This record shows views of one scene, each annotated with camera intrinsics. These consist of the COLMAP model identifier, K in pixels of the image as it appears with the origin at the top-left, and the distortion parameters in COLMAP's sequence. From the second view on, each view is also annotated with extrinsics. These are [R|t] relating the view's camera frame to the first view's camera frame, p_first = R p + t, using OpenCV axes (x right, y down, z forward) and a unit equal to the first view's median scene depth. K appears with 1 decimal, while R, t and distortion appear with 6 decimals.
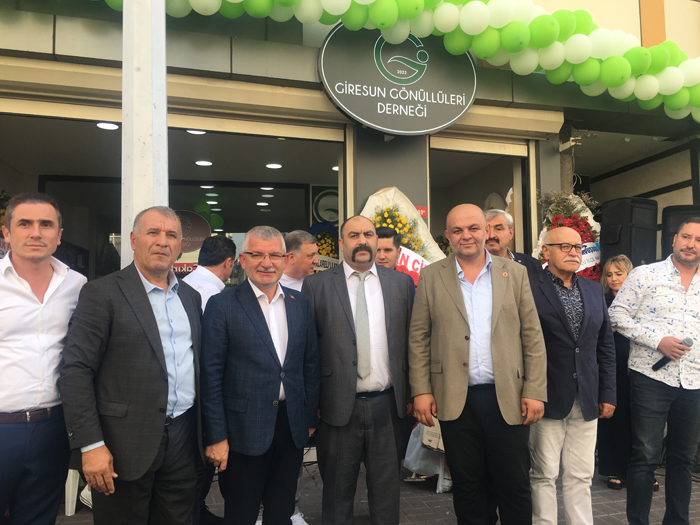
lens RADIAL K [[586.3, 0, 350.0], [0, 586.3, 262.5], [0, 0, 1]] dist [0.109096, -0.180351]
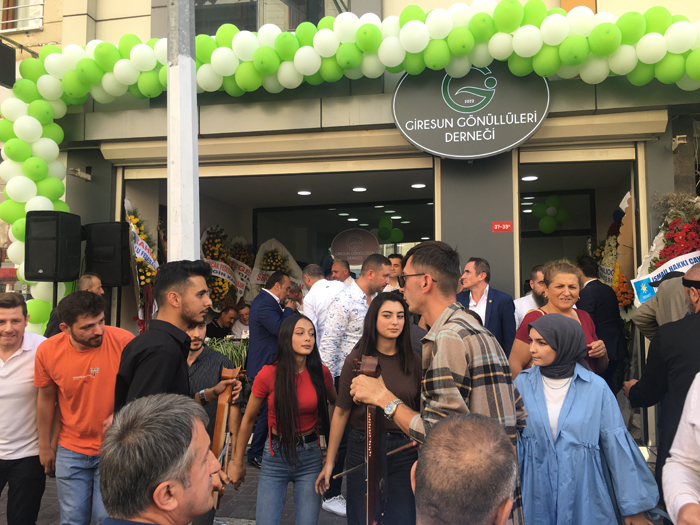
lens RADIAL K [[582.3, 0, 350.0], [0, 582.3, 262.5], [0, 0, 1]] dist [0.081220, -0.120593]
pose [[0.895385, -0.032231, -0.444124, 0.355410], [0.033734, 0.999421, -0.004519, -0.028350], [0.444012, -0.010936, 0.895954, -0.062868]]
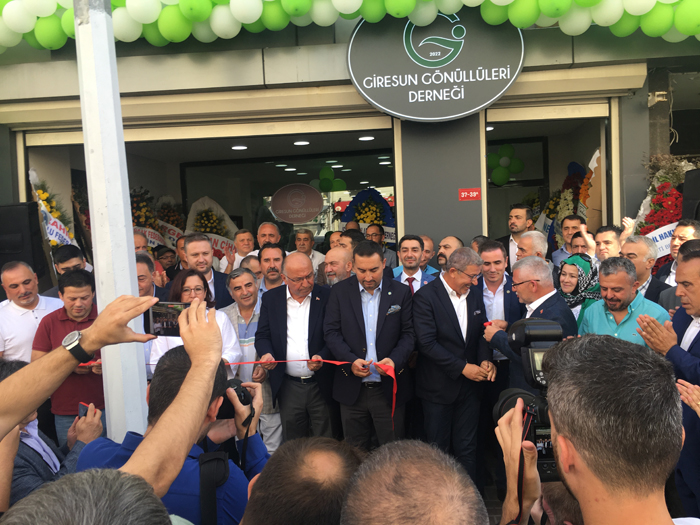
lens RADIAL K [[586.3, 0, 350.0], [0, 586.3, 262.5], [0, 0, 1]] dist [0.109096, -0.180351]
pose [[0.941743, -0.024108, -0.335469, 0.267278], [0.066994, 0.990886, 0.116862, -0.108552], [0.329594, -0.132528, 0.934775, 0.019614]]
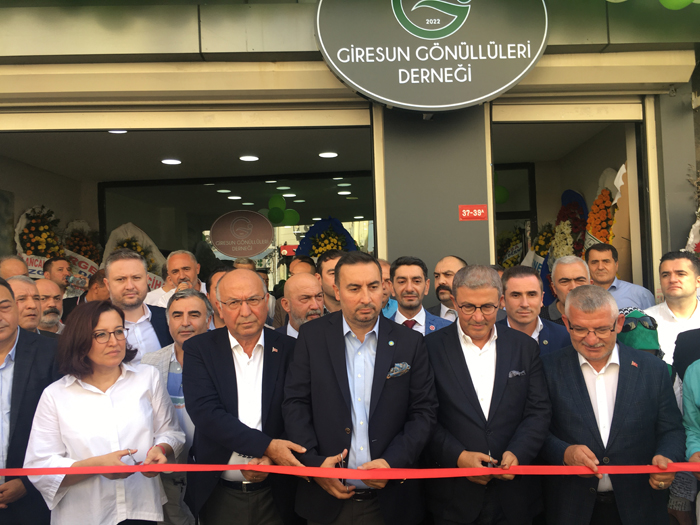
lens RADIAL K [[594.7, 0, 350.0], [0, 594.7, 262.5], [0, 0, 1]] dist [0.098541, -0.154519]
pose [[0.968862, -0.034405, -0.245199, 0.156389], [0.046232, 0.998020, 0.042641, -0.066818], [0.243247, -0.052649, 0.968534, 0.255039]]
